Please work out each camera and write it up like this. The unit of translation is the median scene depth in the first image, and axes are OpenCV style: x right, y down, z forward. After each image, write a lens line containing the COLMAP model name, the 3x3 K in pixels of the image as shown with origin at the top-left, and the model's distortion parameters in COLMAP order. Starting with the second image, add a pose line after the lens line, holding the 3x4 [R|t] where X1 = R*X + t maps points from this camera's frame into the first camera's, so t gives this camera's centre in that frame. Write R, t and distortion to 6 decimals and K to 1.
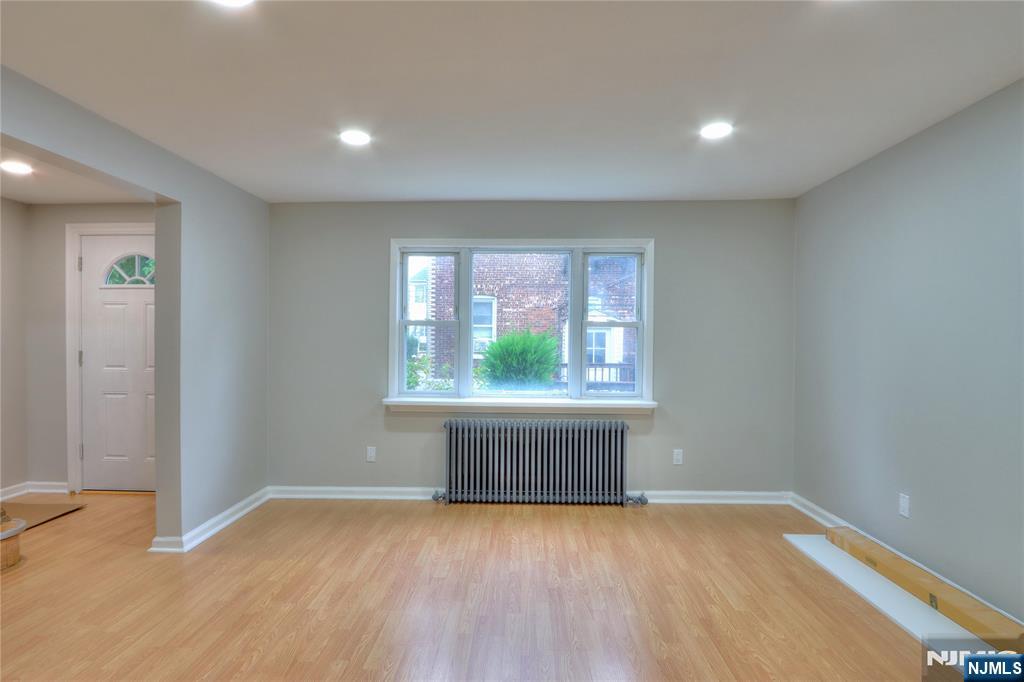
lens RADIAL K [[545.9, 0, 512.0], [0, 545.9, 341.0], [0, 0, 1]] dist [-0.000410, -0.000531]
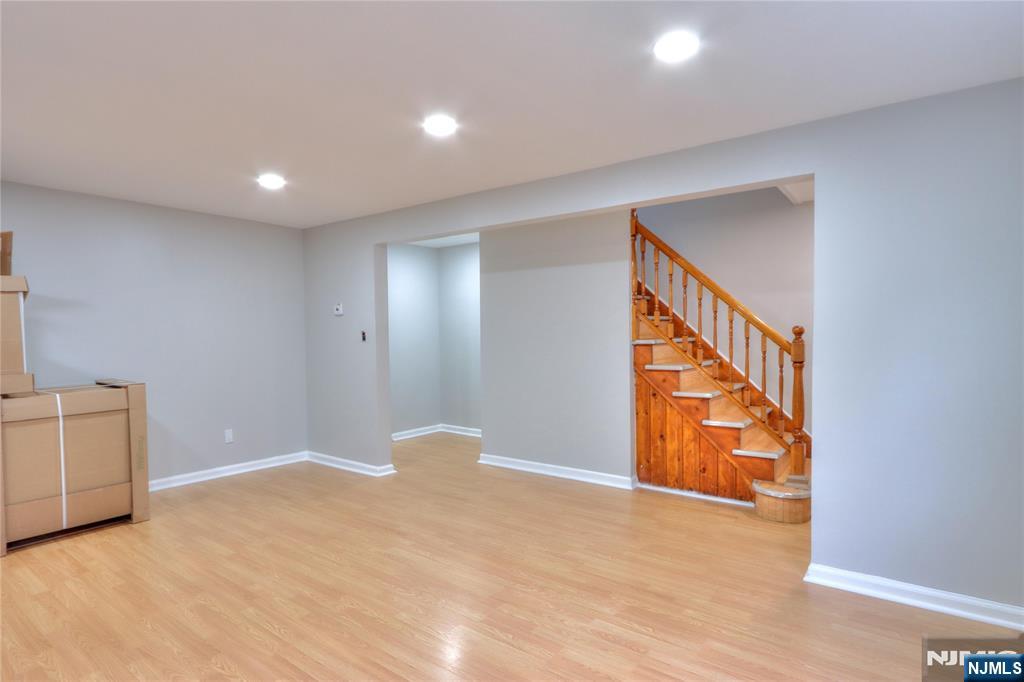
lens RADIAL K [[545.9, 0, 512.0], [0, 545.9, 341.0], [0, 0, 1]] dist [-0.000410, -0.000531]
pose [[-0.579324, 0.016629, -0.814928, 0.482416], [0.007584, 0.999859, 0.015011, -0.019023], [0.815062, 0.002516, -0.579368, 1.406920]]
